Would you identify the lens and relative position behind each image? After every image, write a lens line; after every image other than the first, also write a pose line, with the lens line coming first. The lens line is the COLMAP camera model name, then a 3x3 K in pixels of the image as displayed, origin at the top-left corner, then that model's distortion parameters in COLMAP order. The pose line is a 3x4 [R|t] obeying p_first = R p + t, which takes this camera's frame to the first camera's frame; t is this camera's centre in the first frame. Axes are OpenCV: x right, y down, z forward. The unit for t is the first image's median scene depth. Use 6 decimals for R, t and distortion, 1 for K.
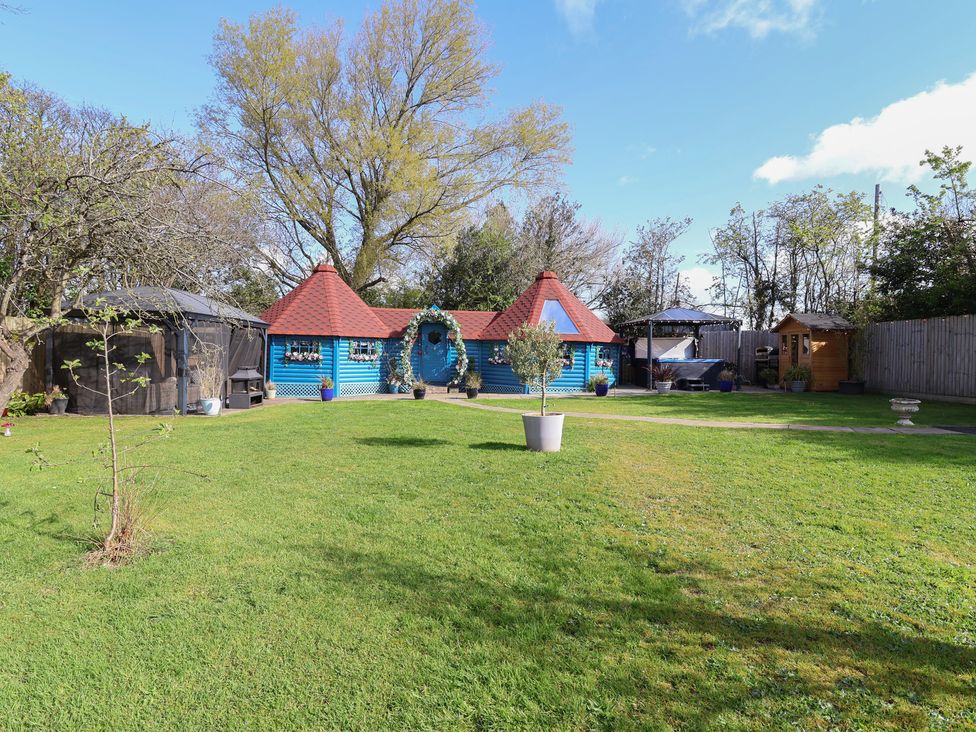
lens RADIAL K [[551.4, 0, 488.2], [0, 551.4, 366.7], [0, 0, 1]] dist [-0.012866, 0.001451]
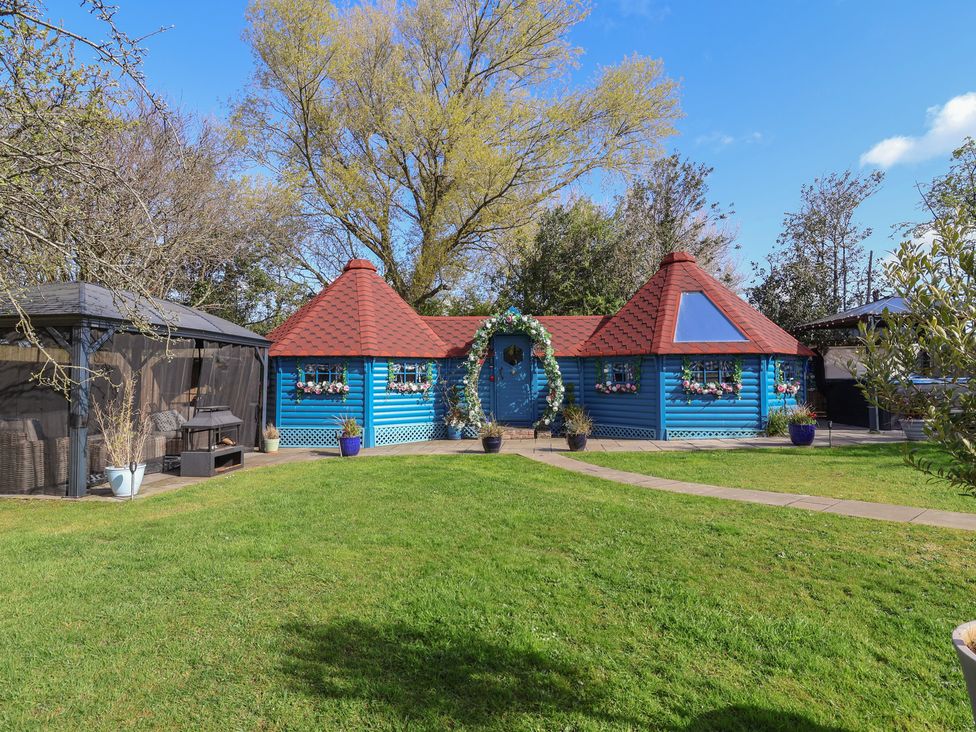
lens RADIAL K [[551.4, 0, 487.6], [0, 551.4, 362.6], [0, 0, 1]] dist [-0.012866, 0.001451]
pose [[0.990471, -0.027214, -0.135006, -0.037910], [0.019710, 0.998202, -0.056611, -0.006399], [0.136303, 0.053411, 0.989226, 0.334961]]
